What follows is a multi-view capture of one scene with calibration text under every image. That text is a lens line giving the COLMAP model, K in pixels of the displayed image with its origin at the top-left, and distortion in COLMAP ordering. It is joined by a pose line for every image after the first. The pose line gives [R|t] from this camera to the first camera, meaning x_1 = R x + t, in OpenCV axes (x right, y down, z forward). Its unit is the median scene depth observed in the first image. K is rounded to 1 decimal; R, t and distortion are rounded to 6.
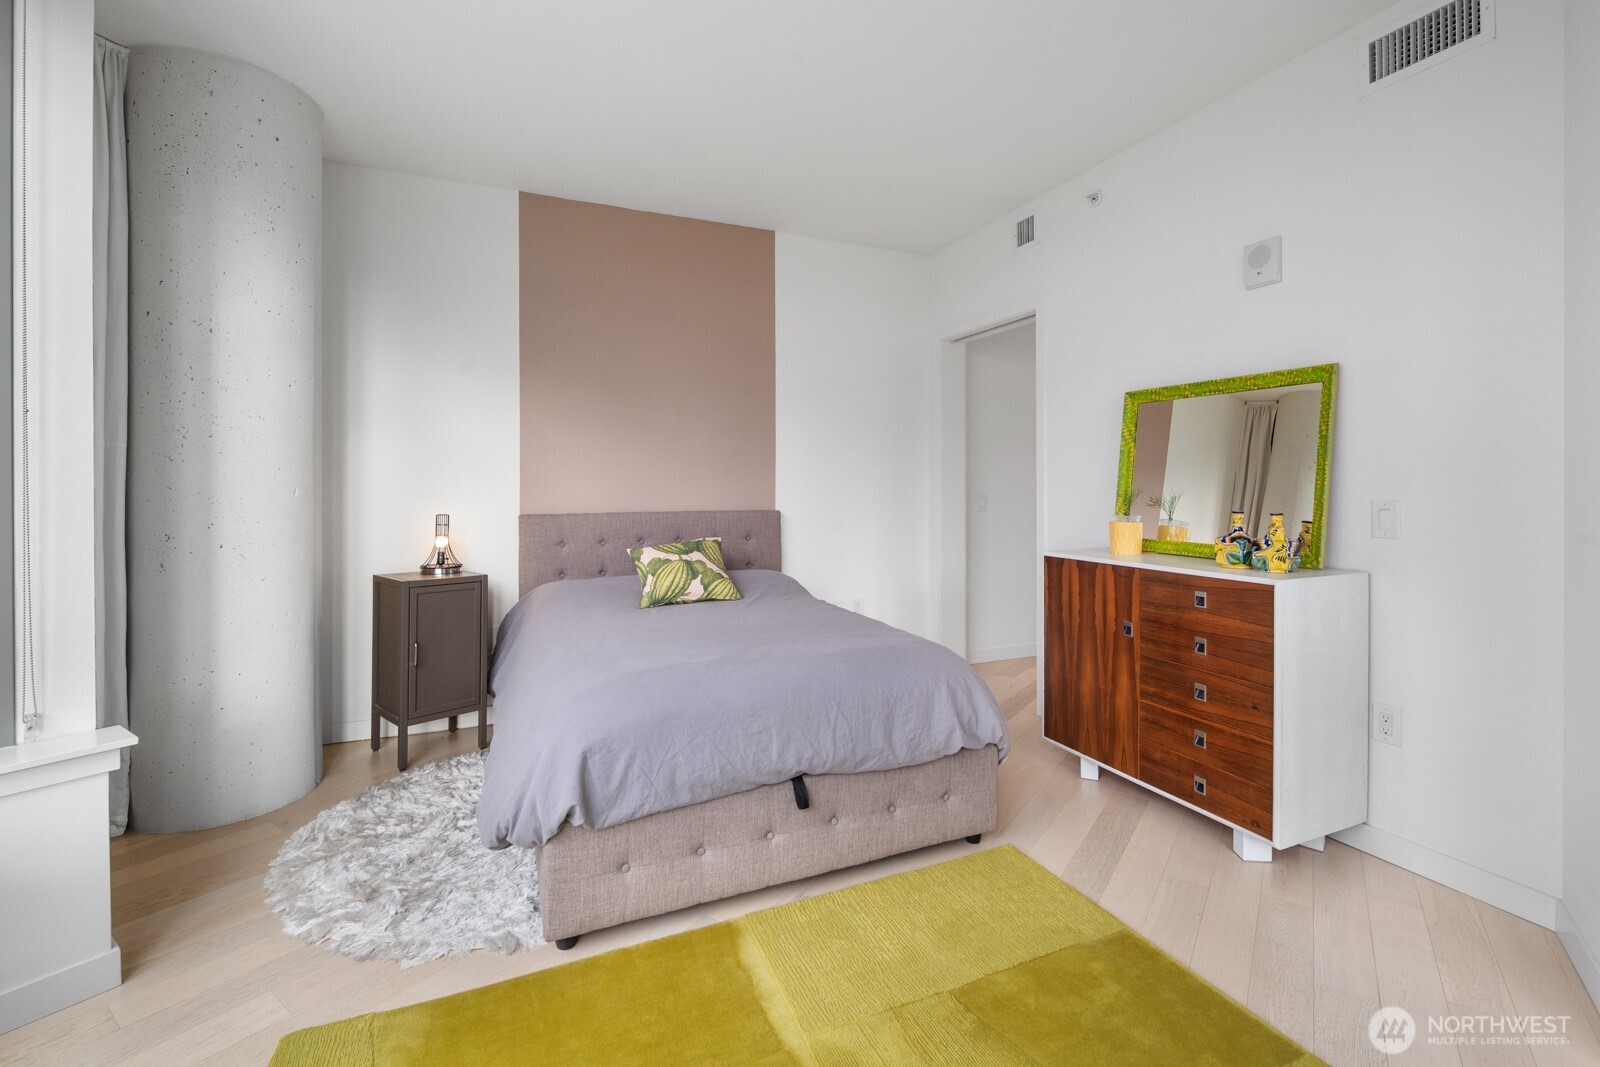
lens RADIAL K [[698.6, 0, 808.9], [0, 698.6, 481.7], [0, 0, 1]] dist [-0.001962, -0.000146]
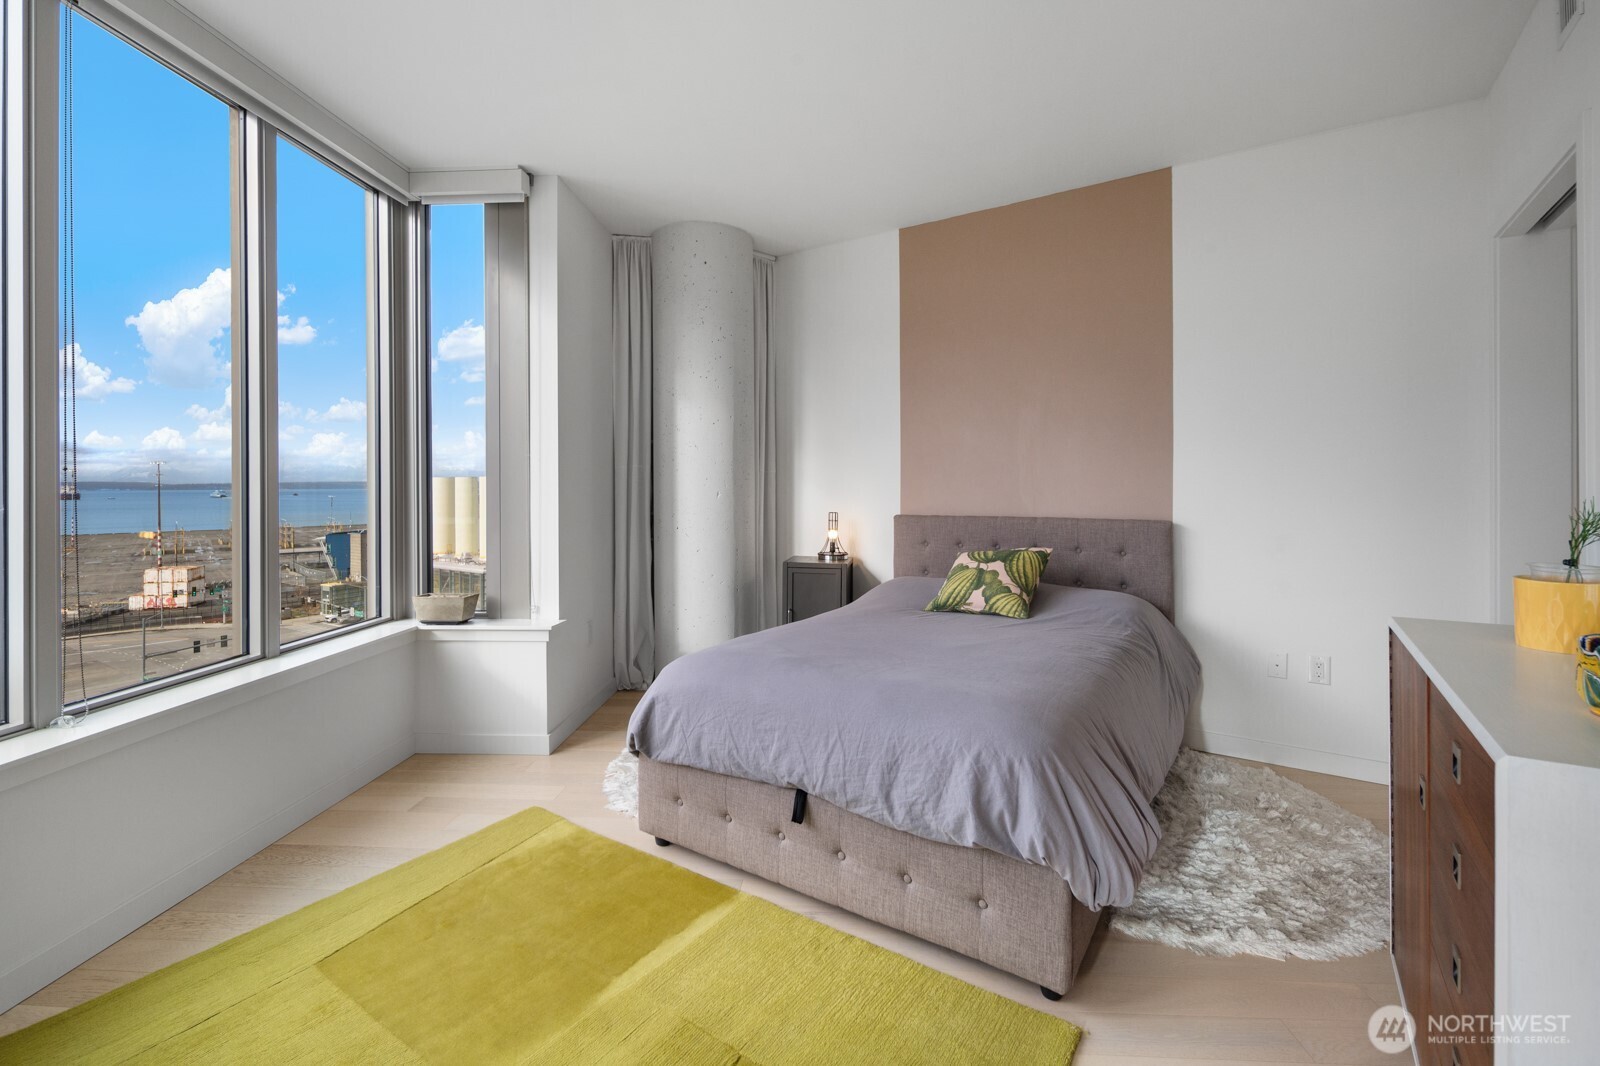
lens RADIAL K [[698.6, 0, 808.9], [0, 698.6, 481.2], [0, 0, 1]] dist [-0.001962, -0.000146]
pose [[0.537409, -0.004664, -0.843309, 0.523555], [0.009011, 0.999959, 0.000212, -0.010113], [0.843273, -0.007713, 0.537429, 0.303308]]
